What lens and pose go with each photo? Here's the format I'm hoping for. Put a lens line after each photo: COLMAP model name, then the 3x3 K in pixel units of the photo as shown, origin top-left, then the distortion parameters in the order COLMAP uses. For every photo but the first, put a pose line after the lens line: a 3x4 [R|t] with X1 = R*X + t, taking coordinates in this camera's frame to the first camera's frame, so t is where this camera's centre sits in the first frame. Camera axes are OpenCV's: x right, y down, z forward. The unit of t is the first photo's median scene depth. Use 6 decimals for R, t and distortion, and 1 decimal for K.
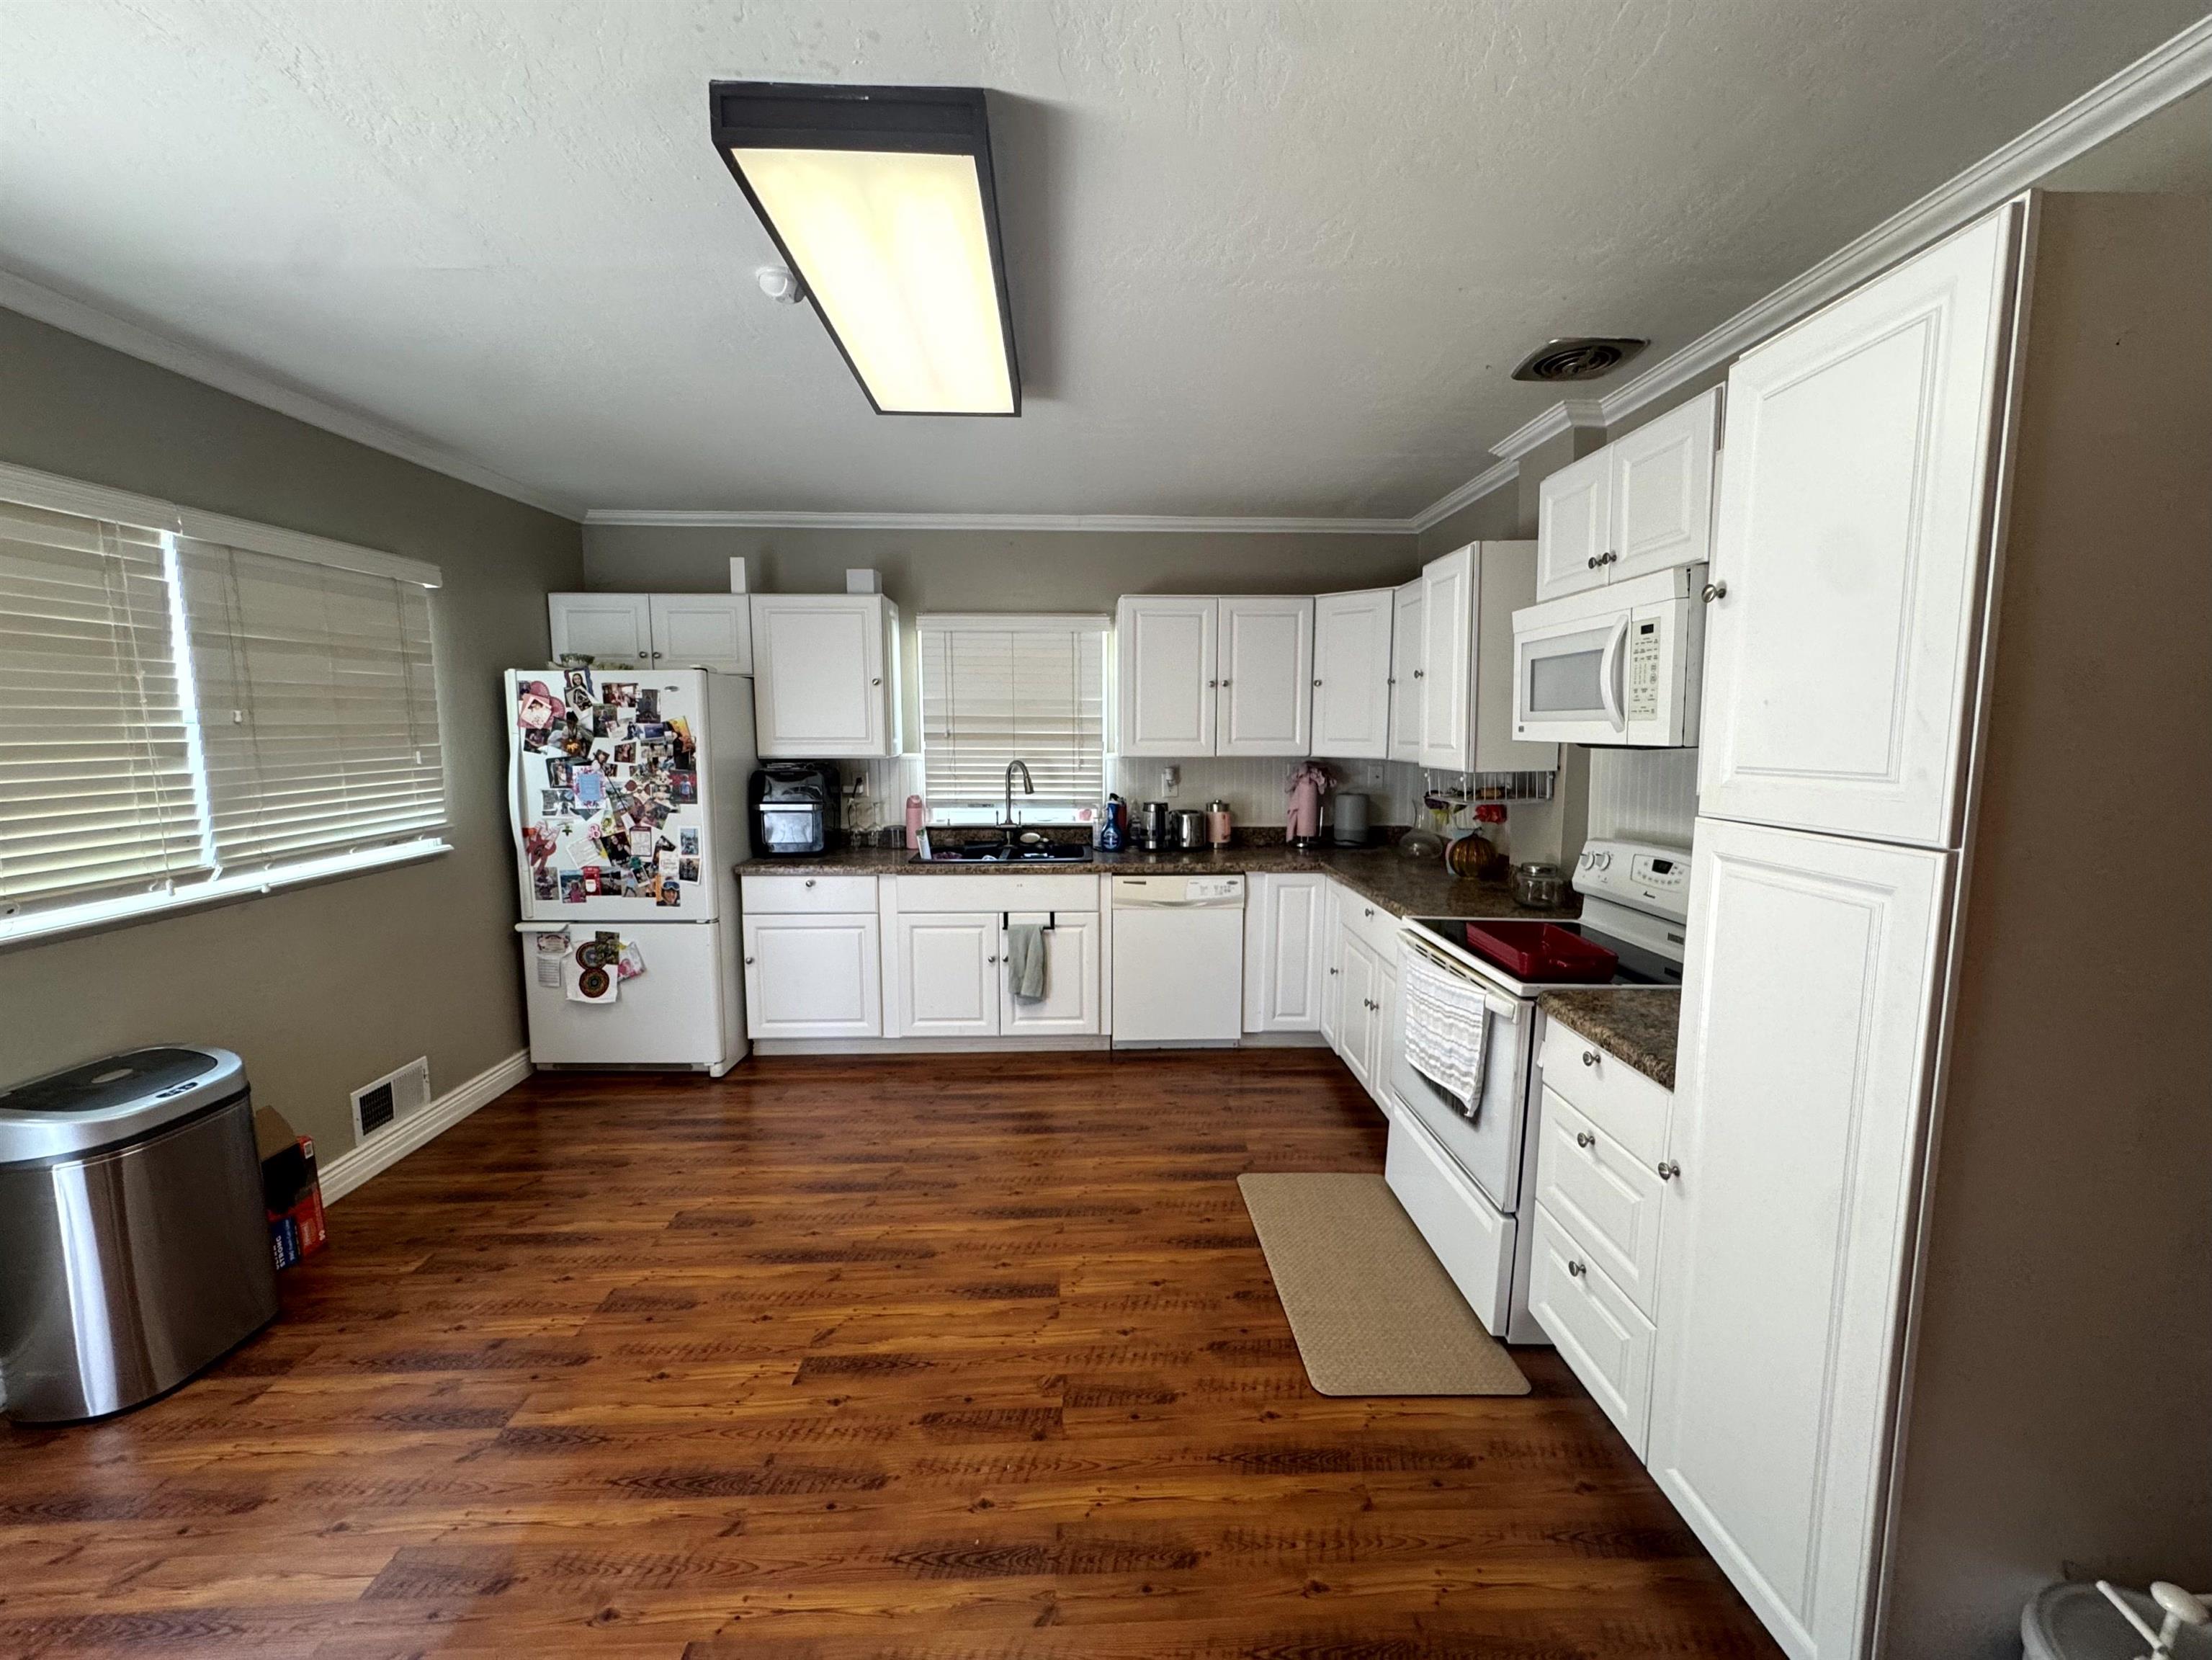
lens RADIAL K [[885.7, 0, 1109.6], [0, 885.7, 830.5], [0, 0, 1]] dist [-0.000316, 0.000097]
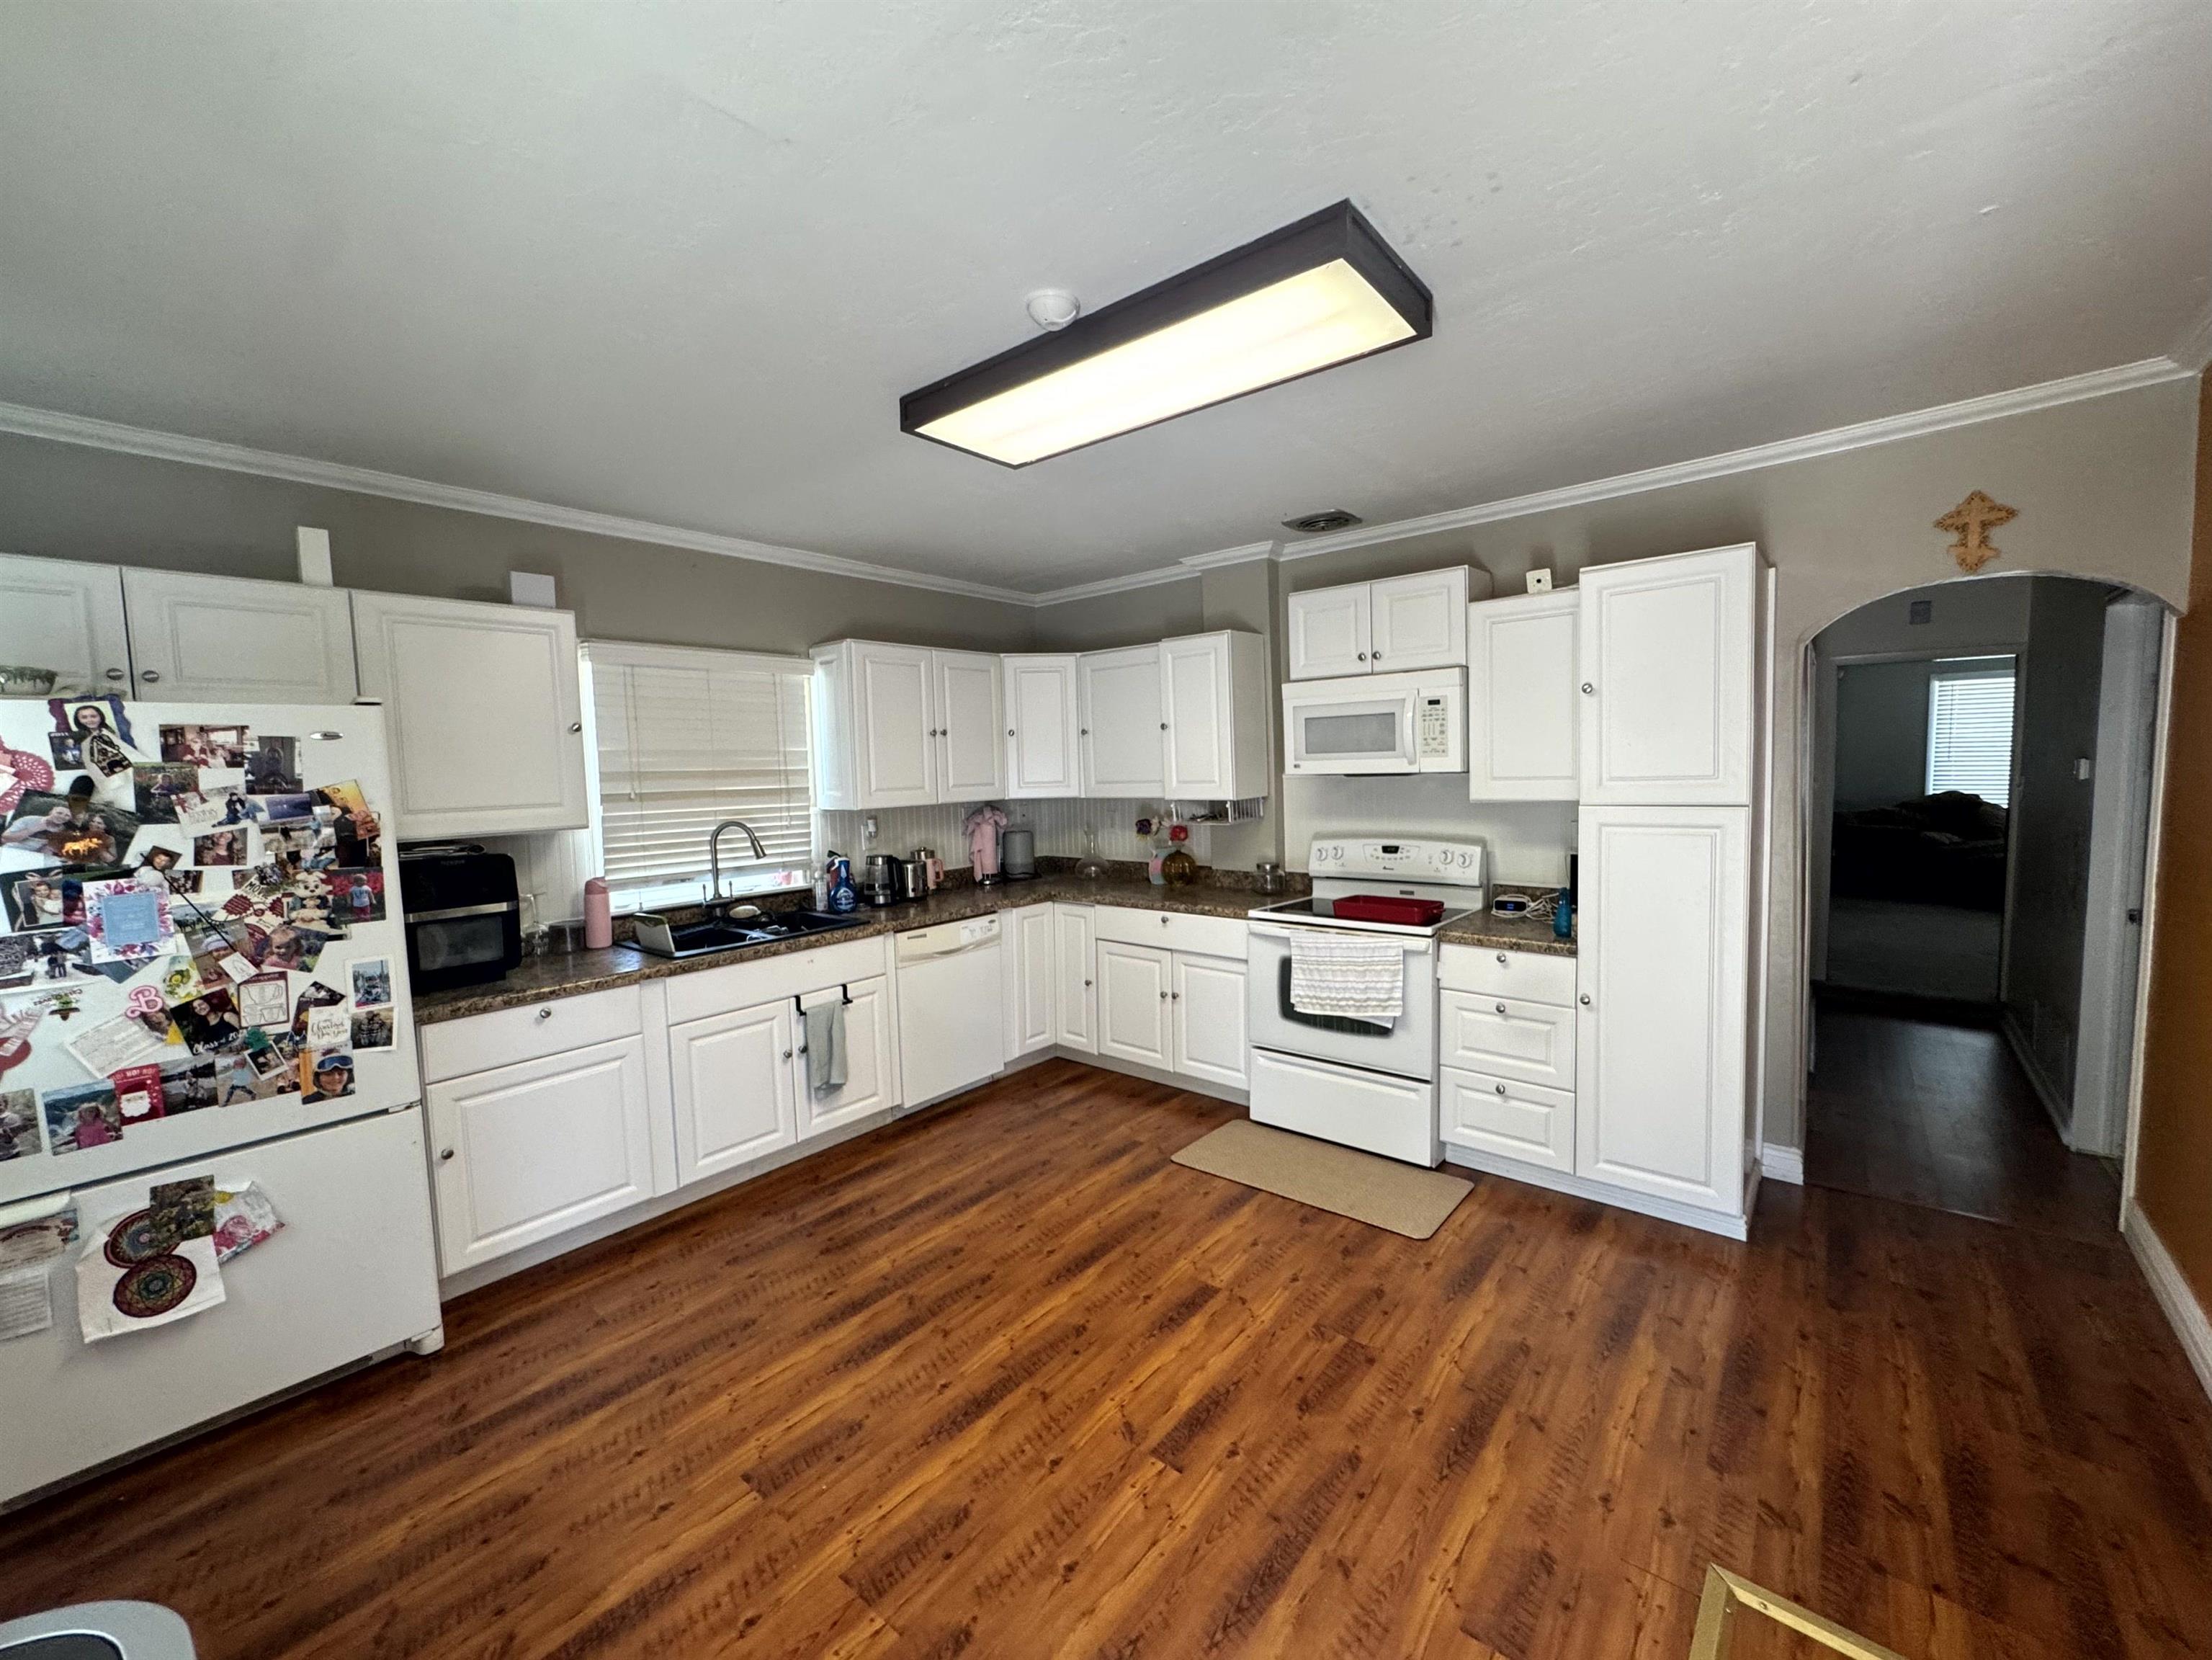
lens RADIAL K [[885.7, 0, 1104.6], [0, 885.7, 825.3], [0, 0, 1]] dist [-0.000316, 0.000097]
pose [[0.665414, -0.071145, 0.743077, -0.582532], [0.116775, 0.993113, -0.009485, -0.030654], [-0.737285, 0.093084, 0.669139, 0.203219]]
